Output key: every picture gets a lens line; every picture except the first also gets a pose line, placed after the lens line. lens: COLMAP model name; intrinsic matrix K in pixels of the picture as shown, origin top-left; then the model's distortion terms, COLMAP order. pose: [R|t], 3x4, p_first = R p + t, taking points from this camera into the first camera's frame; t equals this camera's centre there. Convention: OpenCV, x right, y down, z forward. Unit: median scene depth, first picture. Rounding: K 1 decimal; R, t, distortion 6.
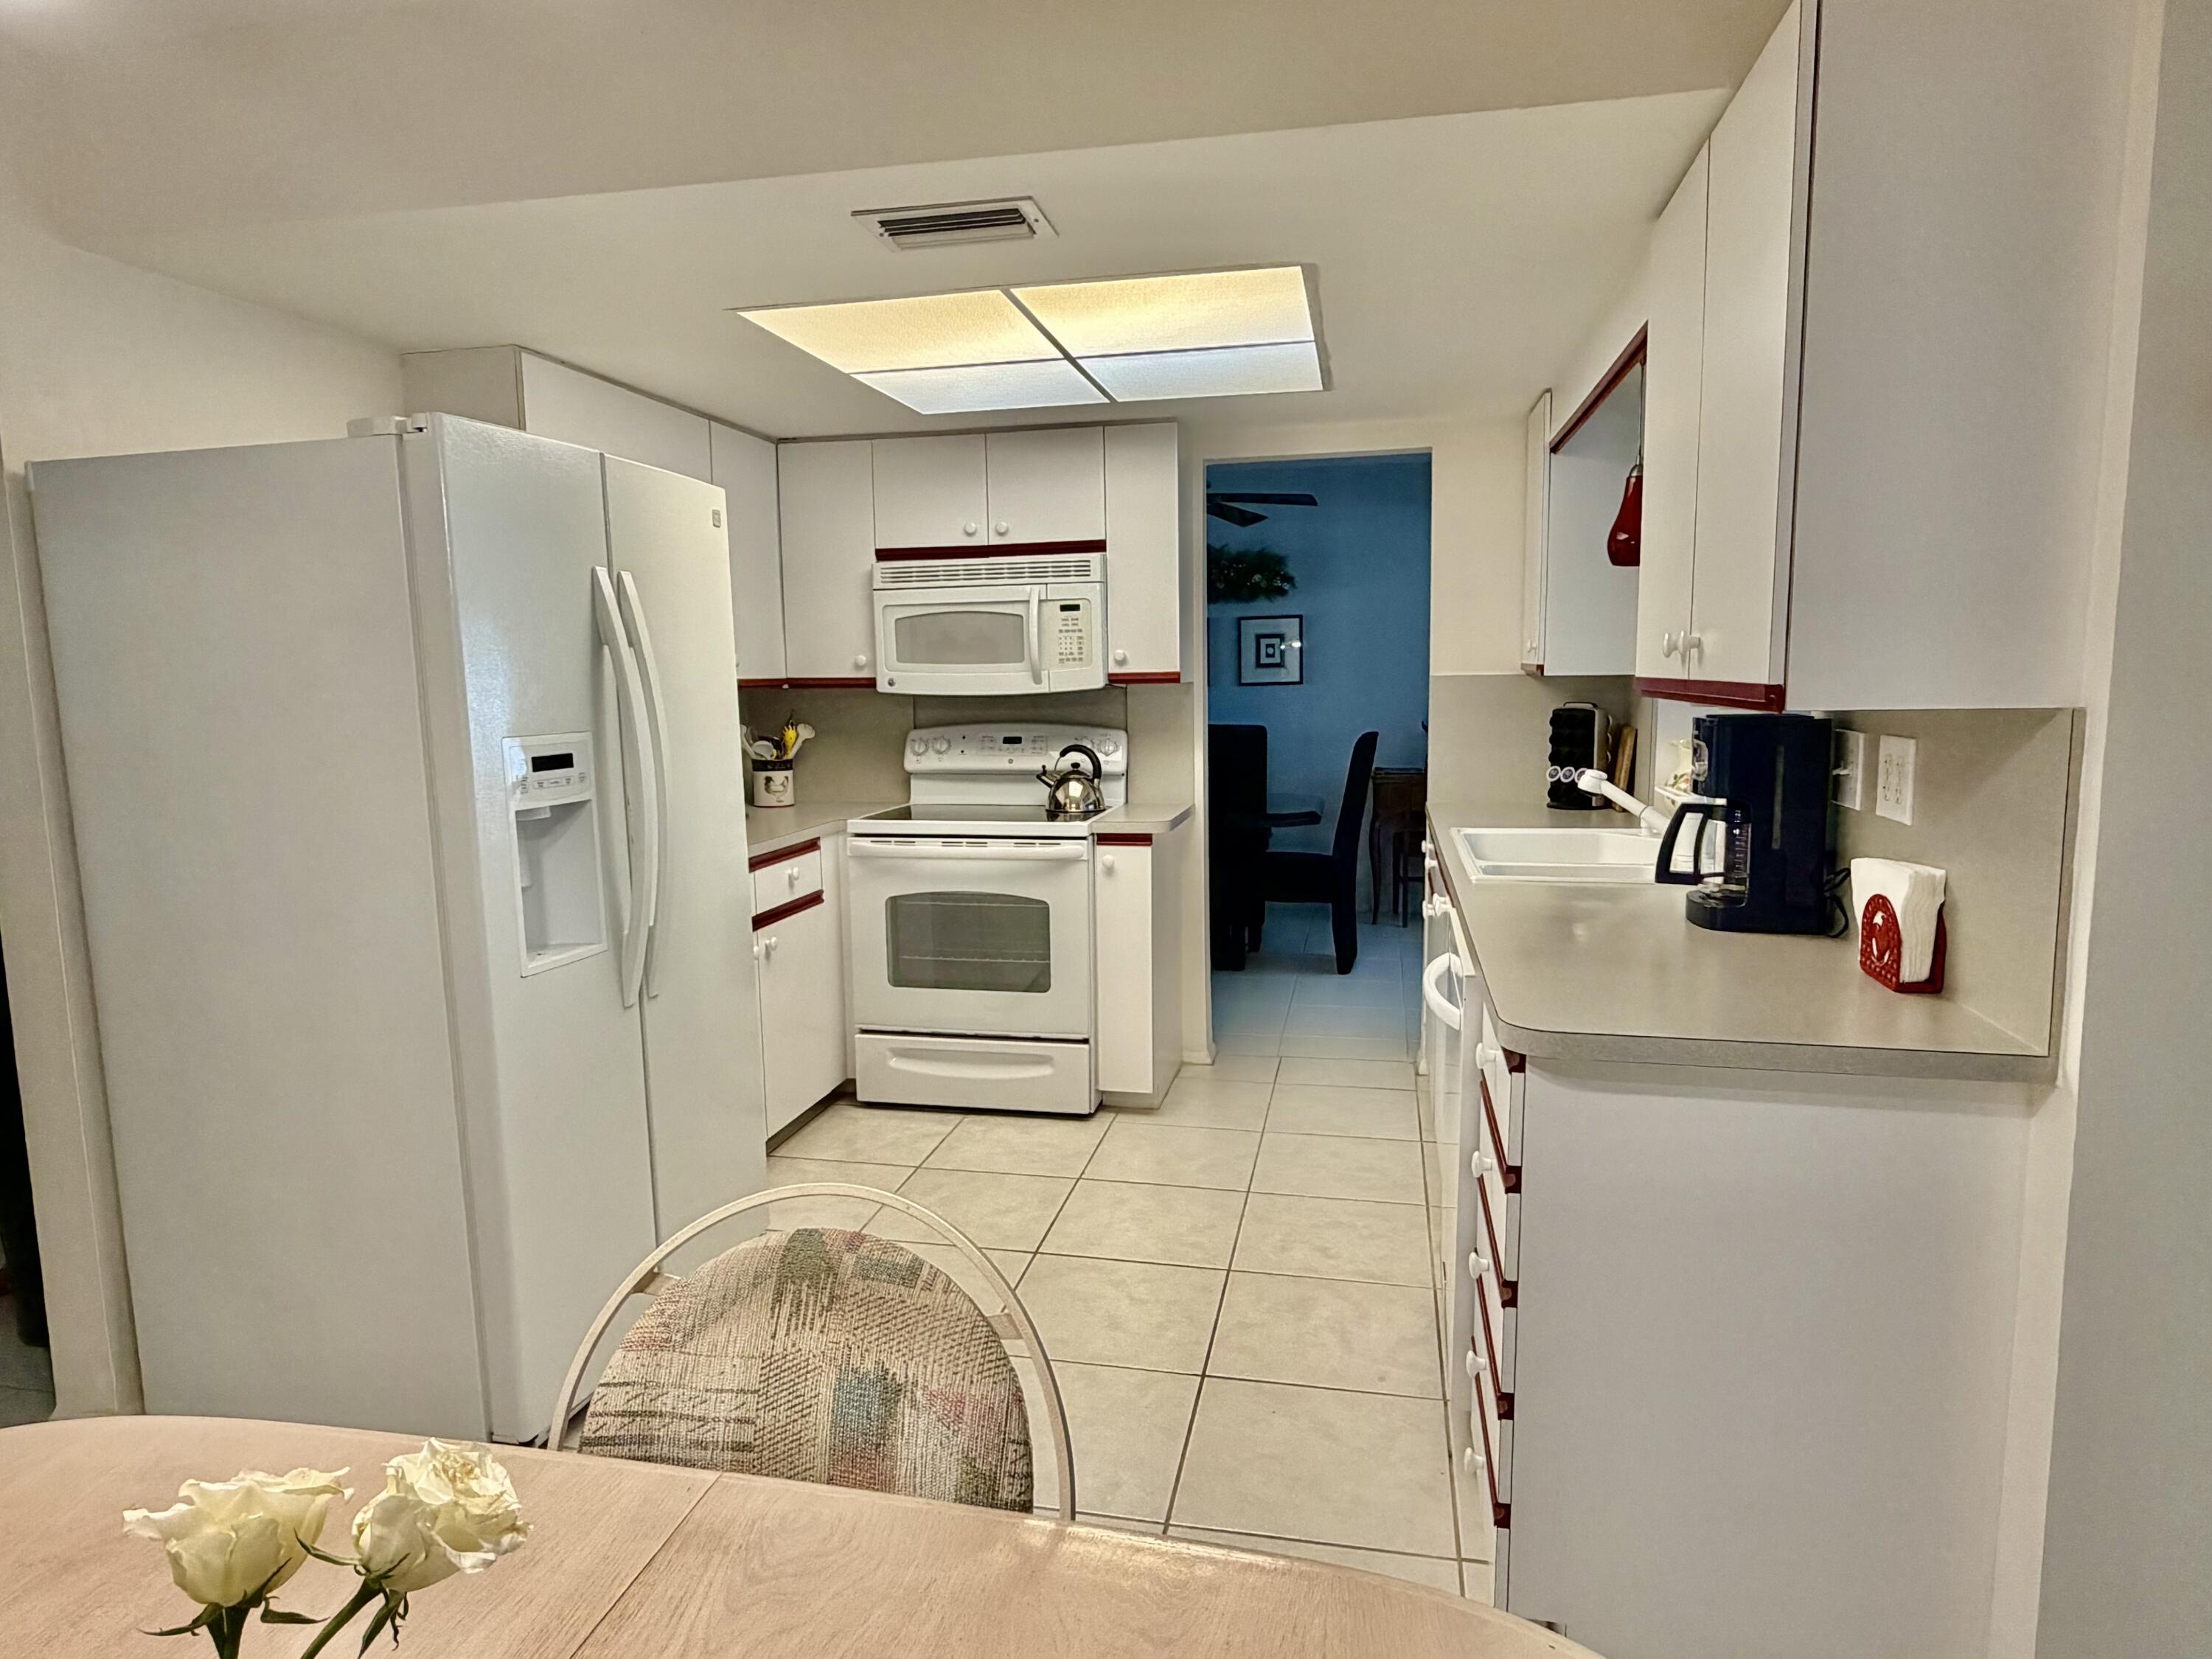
lens RADIAL K [[1315.4, 0, 1099.1], [0, 1315.4, 833.7], [0, 0, 1]] dist [-0.001691, 0.001963]
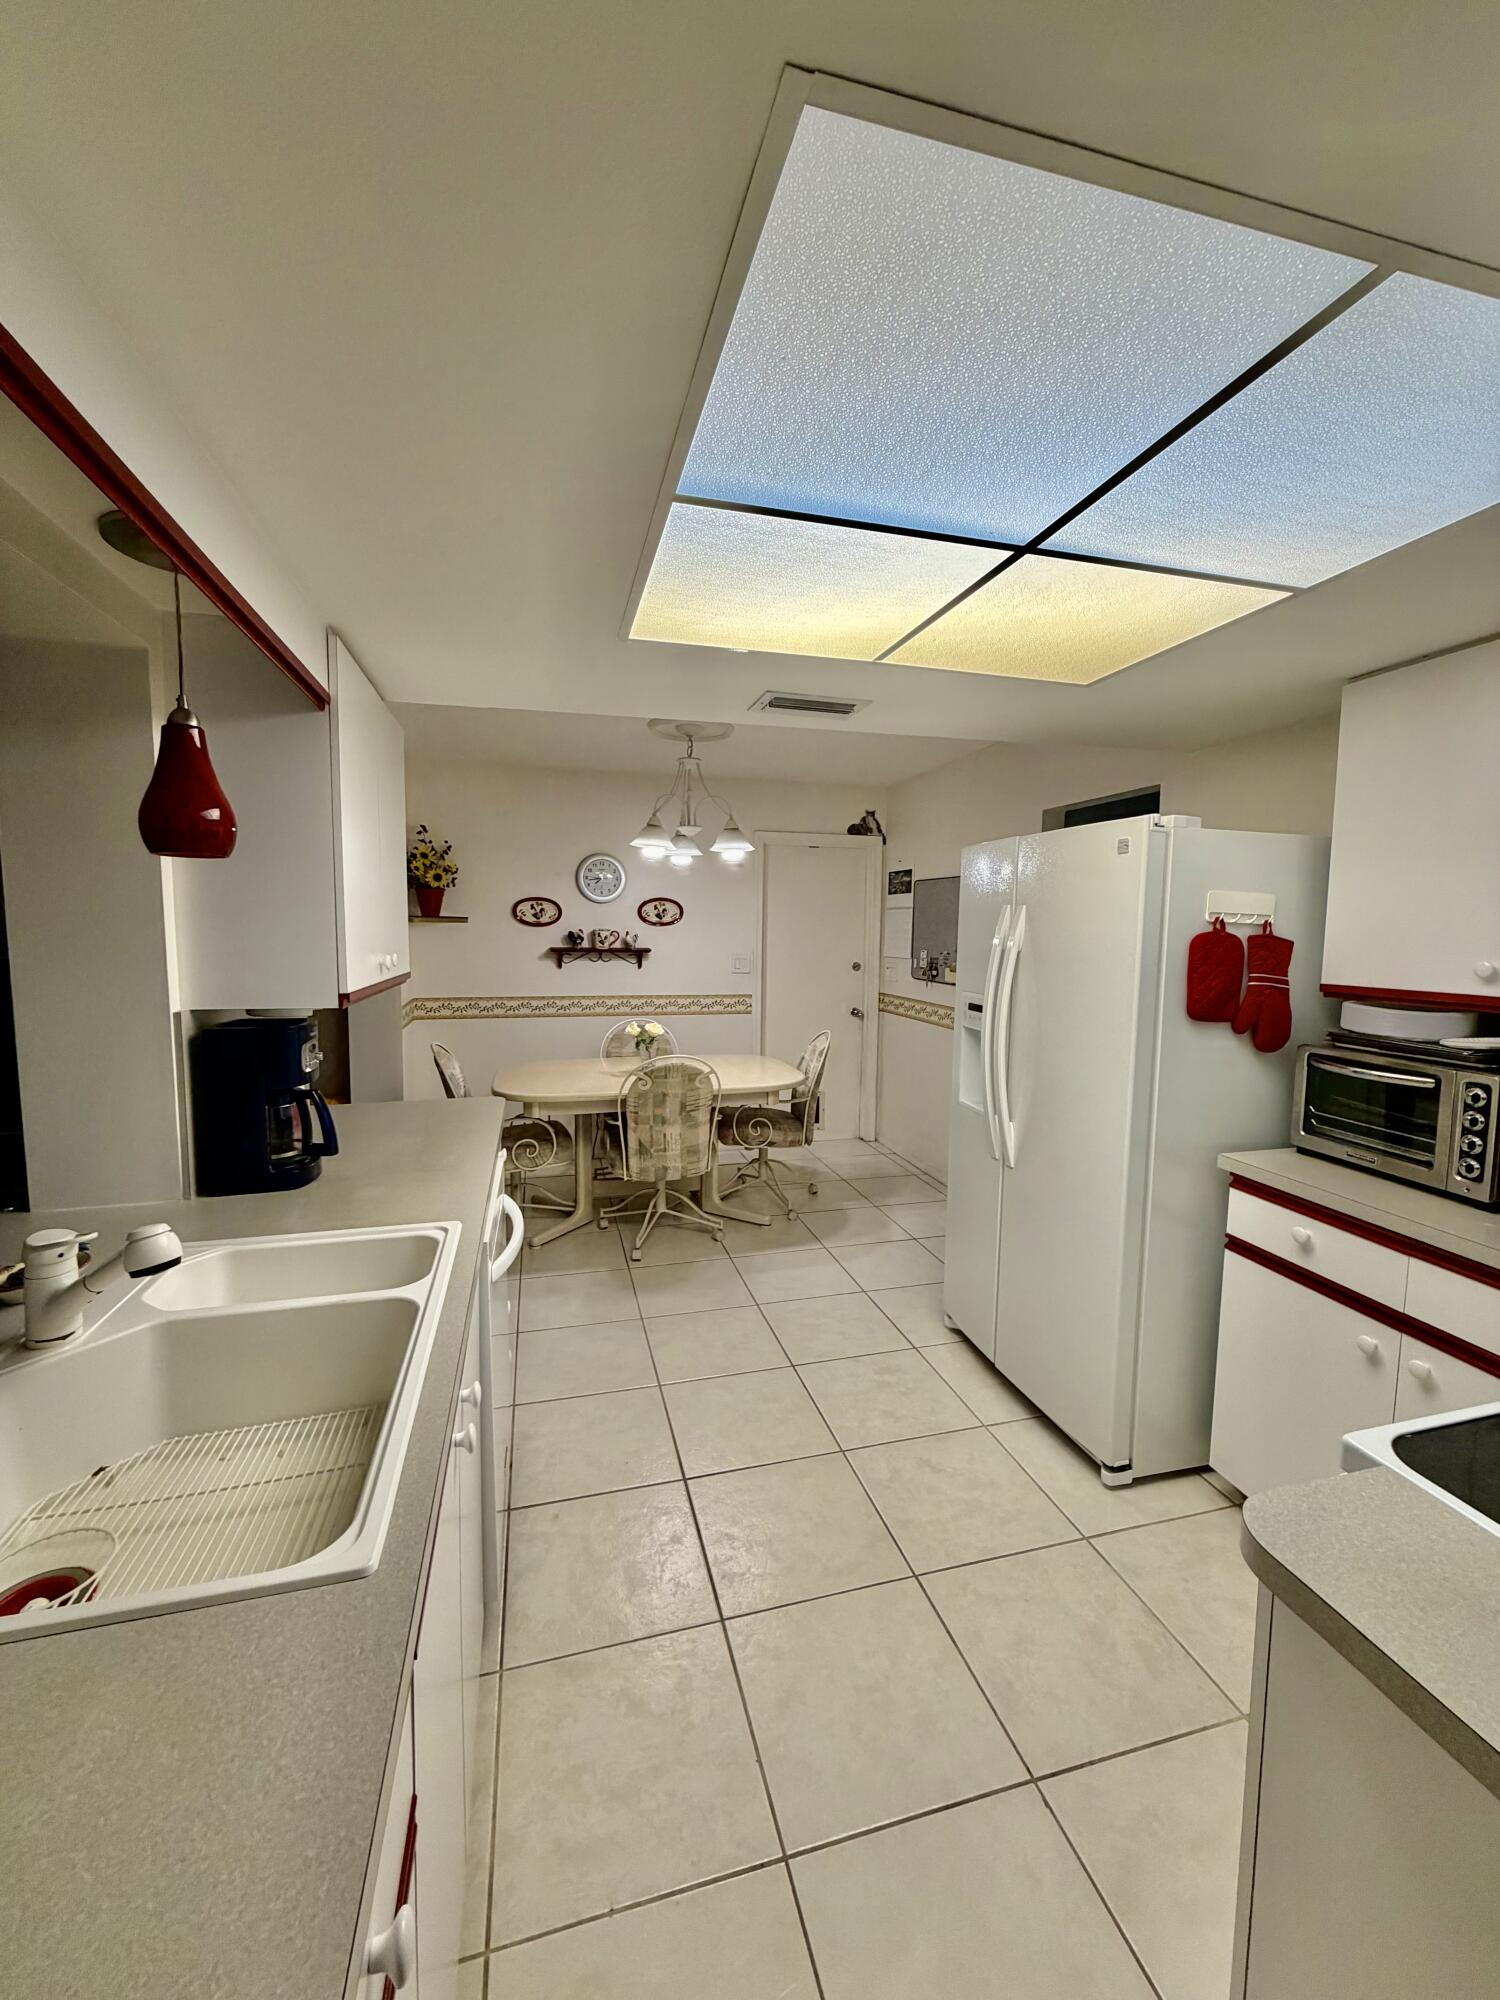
lens RADIAL K [[798.1, 0, 747.6], [0, 798.1, 998.3], [0, 0, 1]] dist [-0.001845, 0.000310]
pose [[-0.897194, 0.044227, -0.439416, 0.403099], [-0.051964, 0.977490, 0.204482, -0.283771], [0.438568, 0.206294, -0.874700, 1.818889]]
